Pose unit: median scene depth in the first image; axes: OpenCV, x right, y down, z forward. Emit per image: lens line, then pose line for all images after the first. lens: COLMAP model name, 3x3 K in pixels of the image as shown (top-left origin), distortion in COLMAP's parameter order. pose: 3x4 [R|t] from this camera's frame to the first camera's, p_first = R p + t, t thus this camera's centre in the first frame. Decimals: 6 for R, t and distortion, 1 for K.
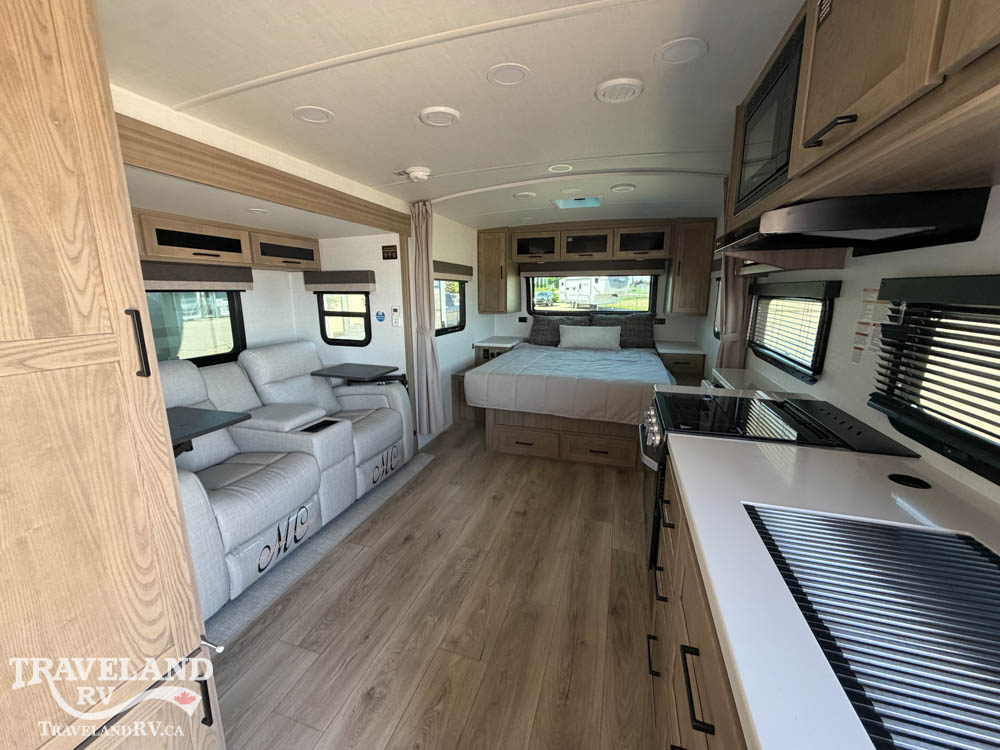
lens RADIAL K [[400.2, 0, 497.1], [0, 400.2, 375.3], [0, 0, 1]] dist [0.001951, -0.000055]
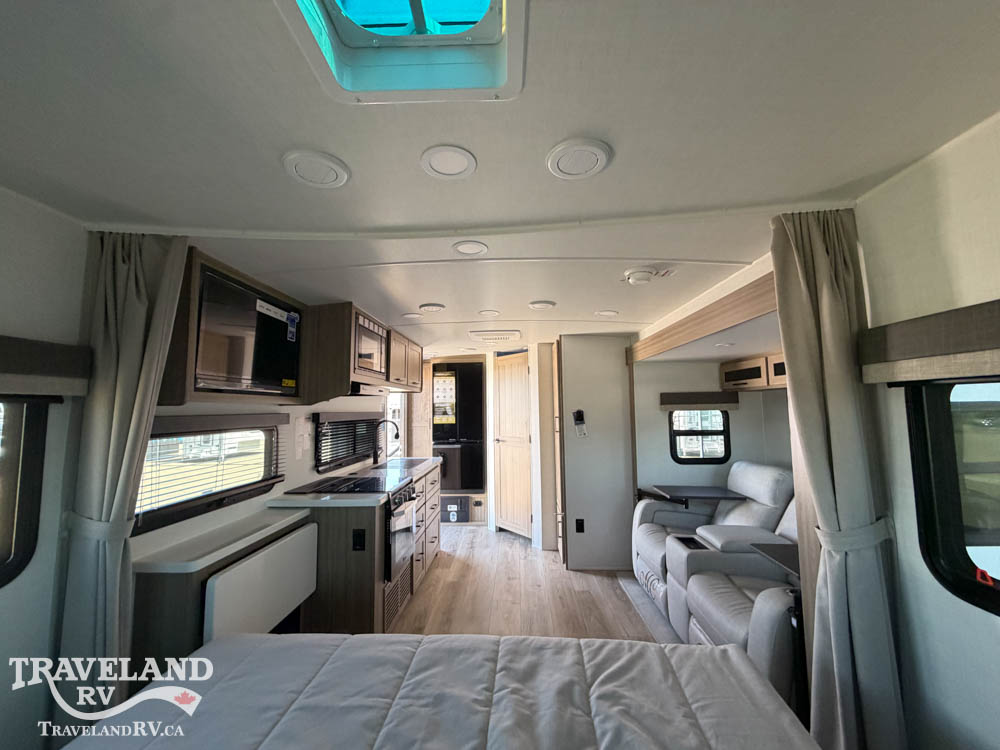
lens RADIAL K [[400.2, 0, 497.1], [0, 400.2, 374.1], [0, 0, 1]] dist [0.001951, -0.000055]
pose [[-0.966858, -0.006191, -0.255239, 0.319092], [-0.037423, 0.992345, 0.117691, -0.423183], [0.252557, 0.123343, -0.959688, 1.885918]]
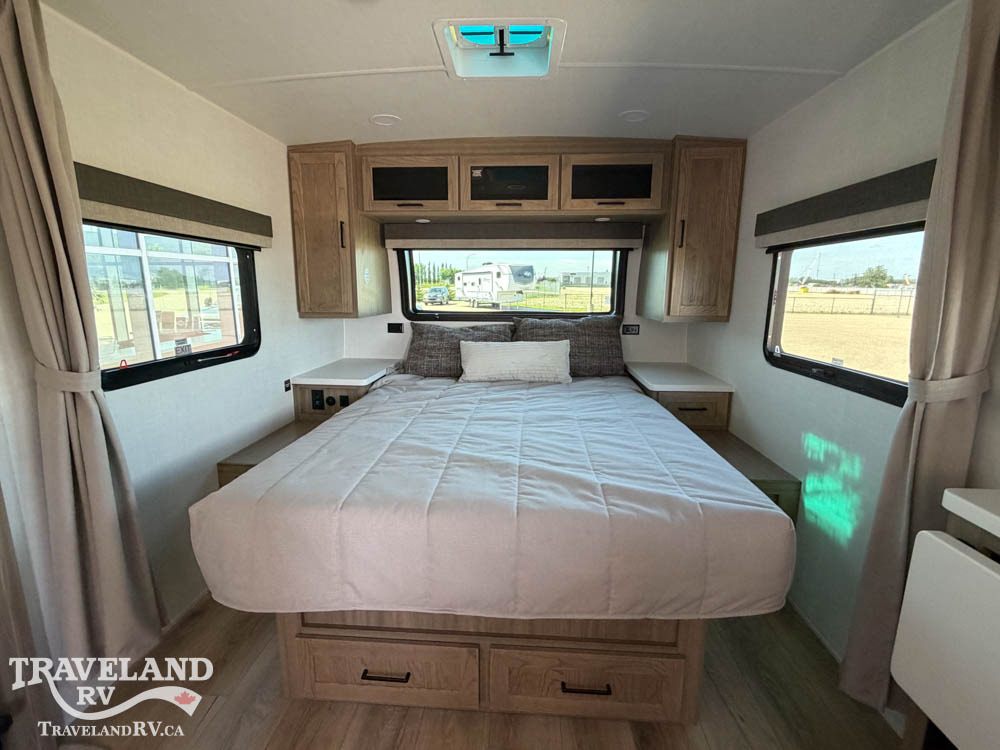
lens RADIAL K [[462.2, 0, 496.0], [0, 462.2, 377.9], [0, 0, 1]] dist [0.000164, -0.000532]
pose [[0.971819, -0.035051, 0.233106, 0.055846], [0.038453, 0.999210, -0.010064, -0.067485], [-0.232569, 0.018744, 0.972399, 0.404431]]
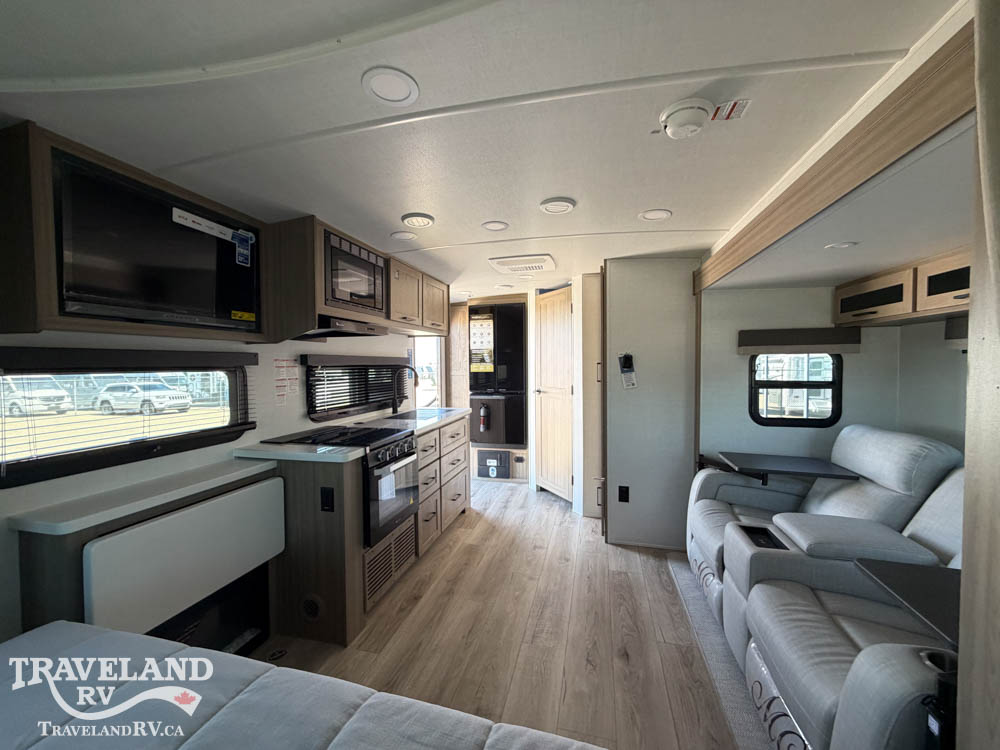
lens RADIAL K [[400.2, 0, 496.8], [0, 400.2, 374.8], [0, 0, 1]] dist [0.001951, -0.000055]
pose [[-0.998322, 0.014064, -0.056178, 0.075277], [0.000361, 0.971554, 0.236816, -0.341840], [0.057911, 0.236398, -0.969929, 1.674771]]
